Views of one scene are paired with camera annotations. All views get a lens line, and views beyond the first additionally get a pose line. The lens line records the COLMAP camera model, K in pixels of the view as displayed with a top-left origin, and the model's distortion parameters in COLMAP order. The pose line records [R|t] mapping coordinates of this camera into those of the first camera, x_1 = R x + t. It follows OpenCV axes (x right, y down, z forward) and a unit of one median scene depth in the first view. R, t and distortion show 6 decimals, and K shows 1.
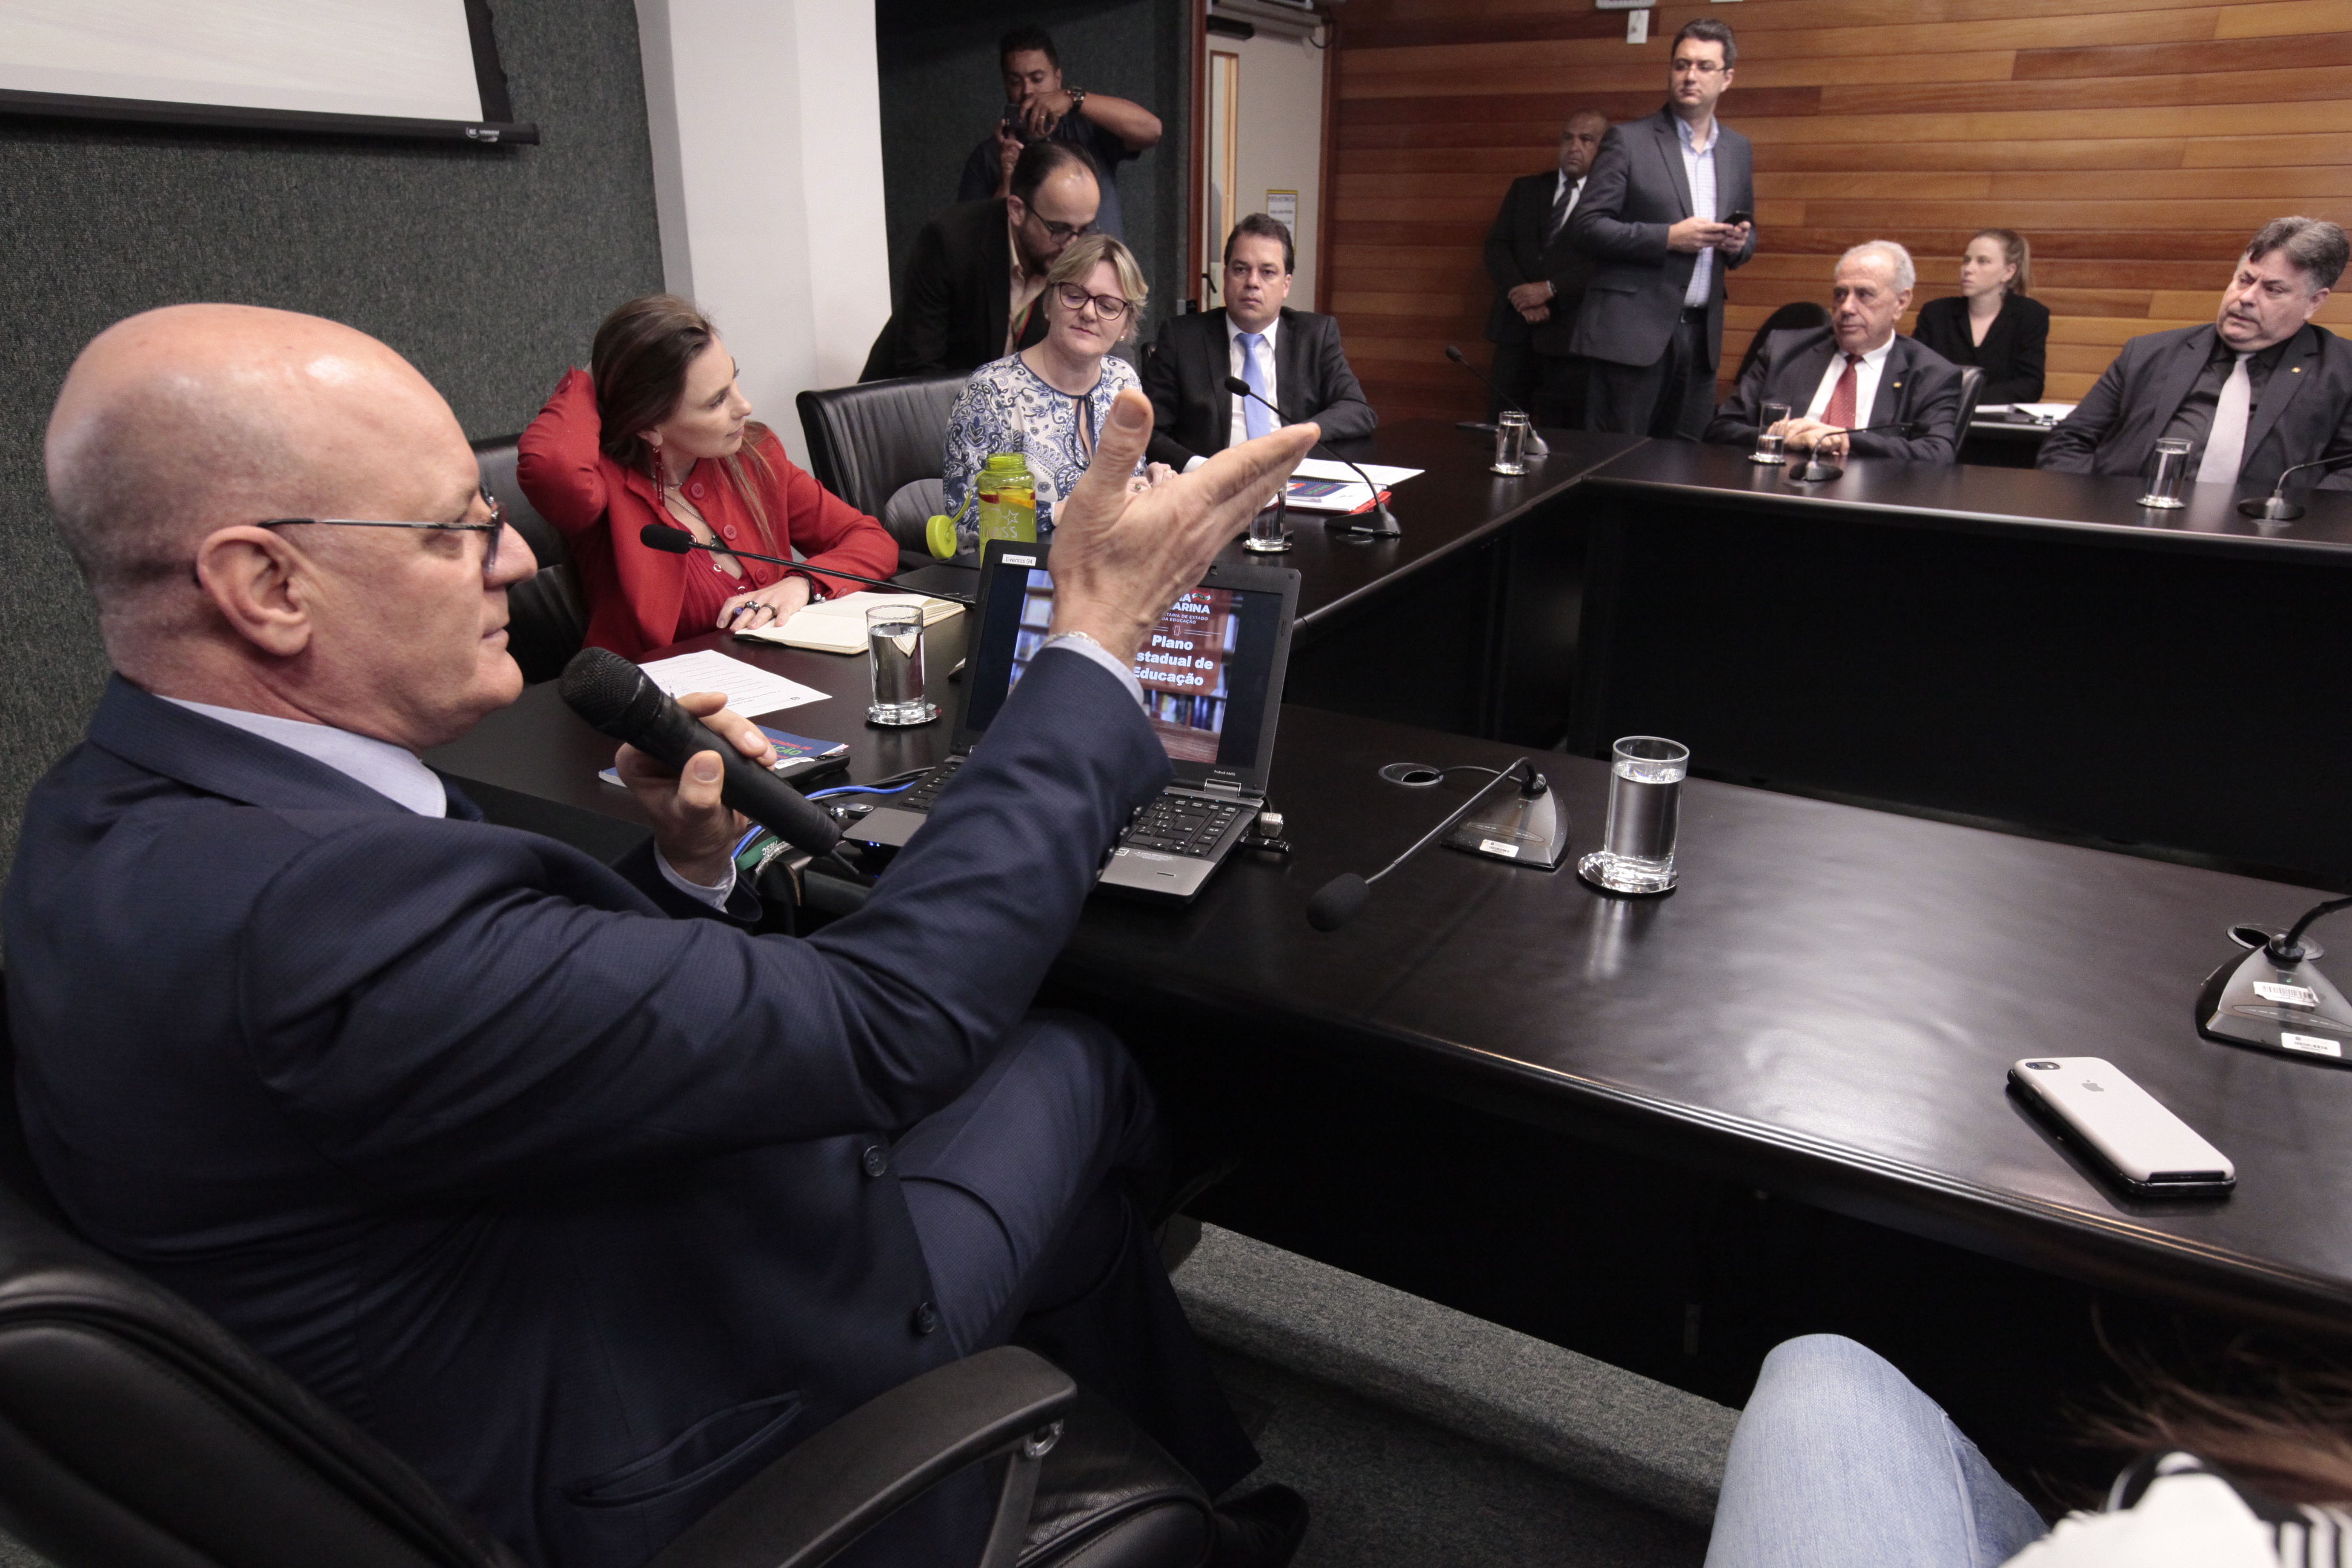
lens RADIAL K [[1623.0, 0, 1175.5], [0, 1623.0, 789.4], [0, 0, 1]] dist [-0.046470, 0.054784]
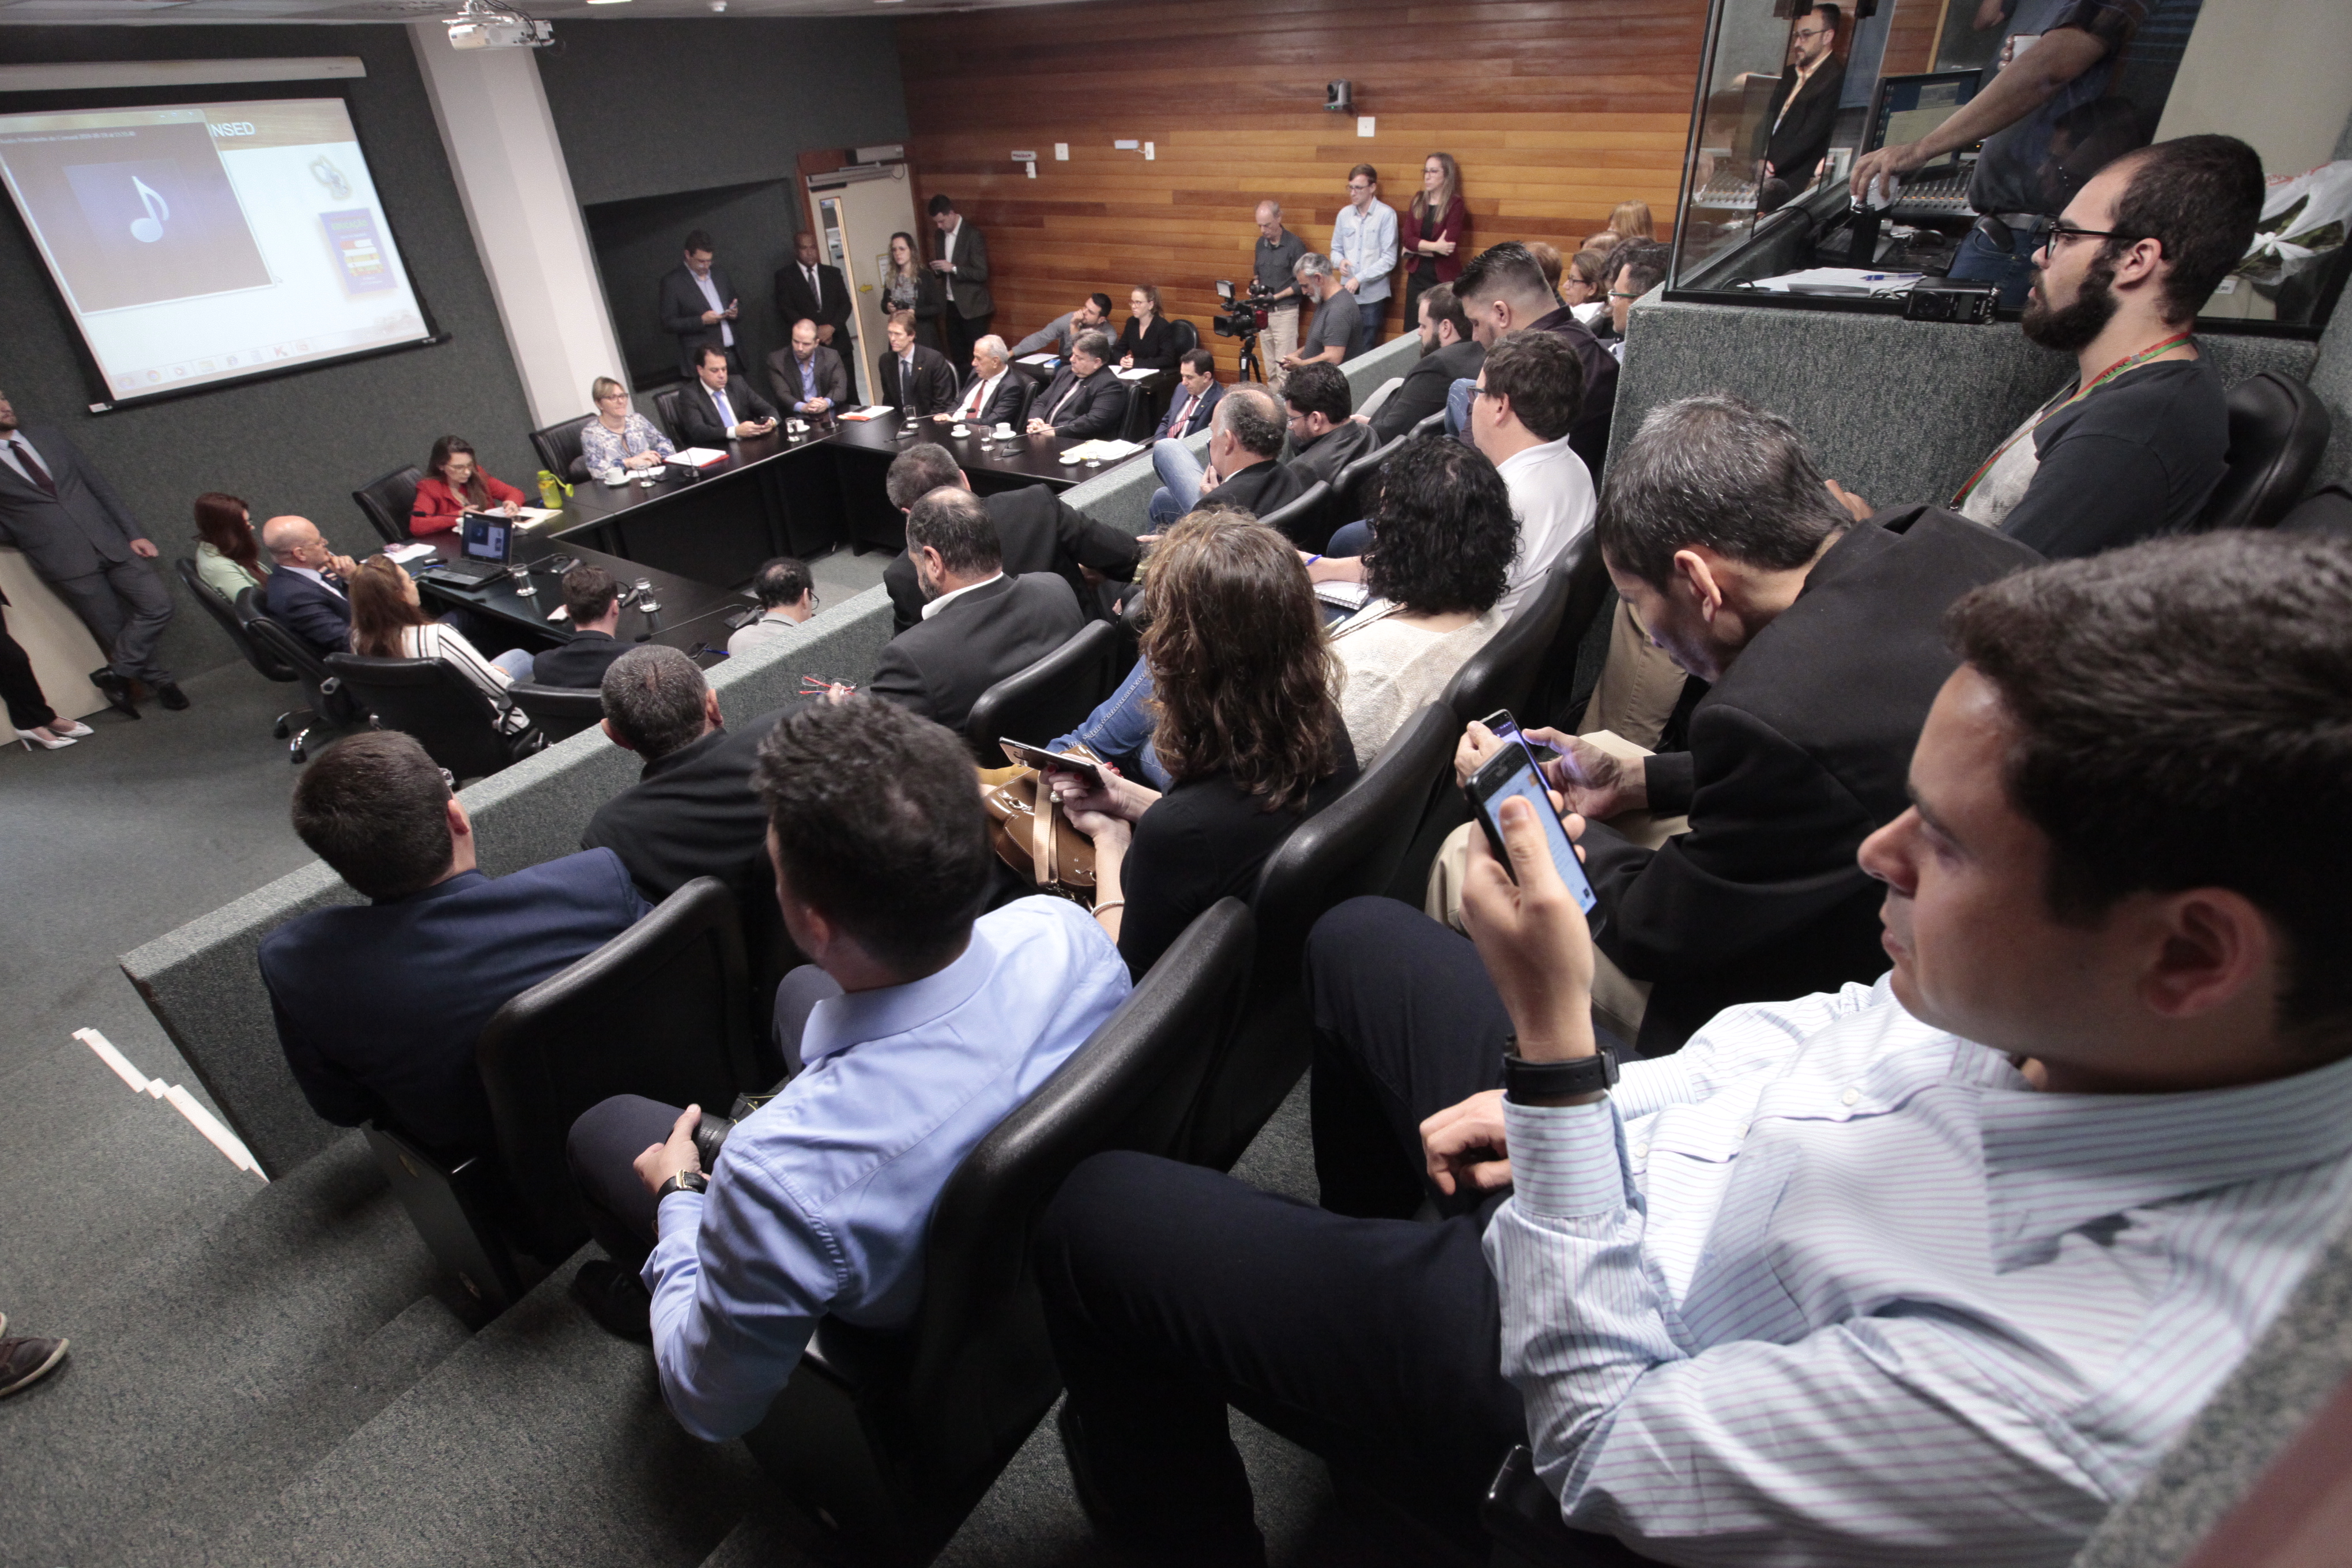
lens RADIAL K [[1118.6, 0, 1148.0], [0, 1118.6, 780.7], [0, 0, 1]] dist [-0.006492, -0.000768]
pose [[0.997724, -0.004369, -0.067283, 0.924560], [0.019129, 0.975238, 0.220330, -0.029120], [0.064654, -0.221116, 0.973102, -0.999137]]
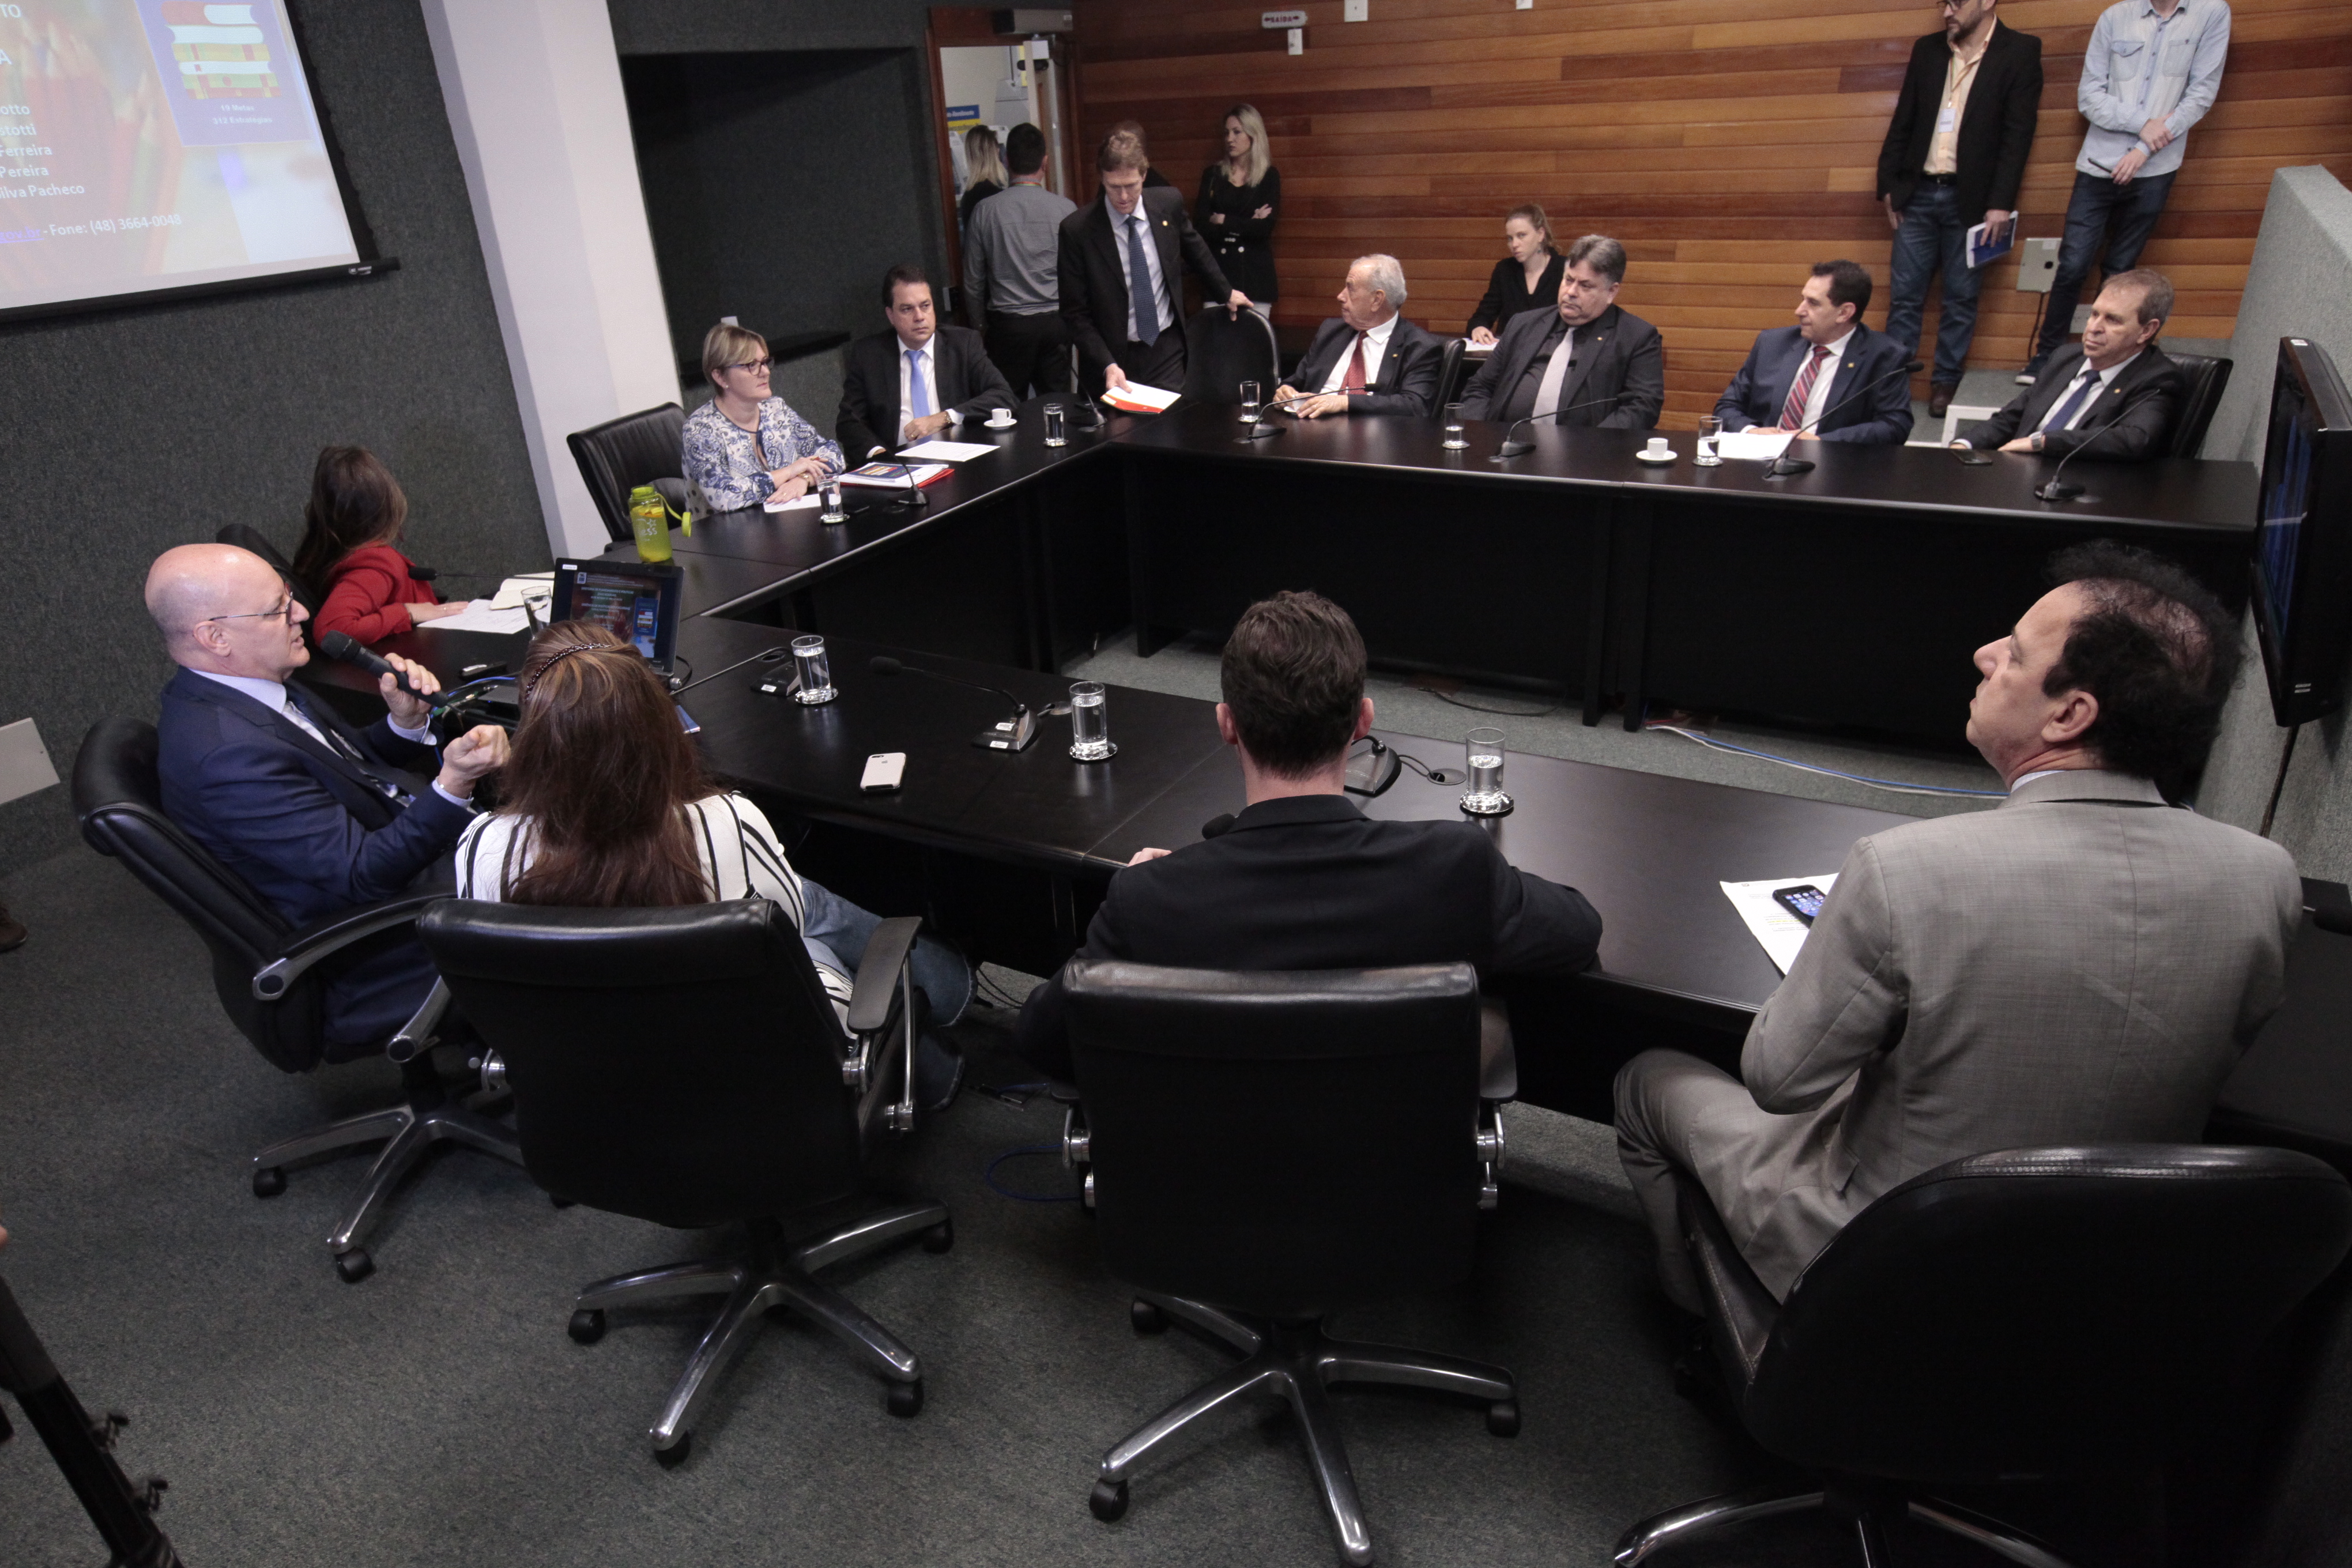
lens RADIAL K [[1543.8, 0, 1176.0], [0, 1543.8, 784.0], [0, 0, 1]] dist [0.001475, 0.000974]
pose [[0.998431, -0.055557, -0.006944, 0.293981], [0.055939, 0.995090, 0.081649, 0.007983], [0.002374, -0.081910, 0.996637, -0.458580]]
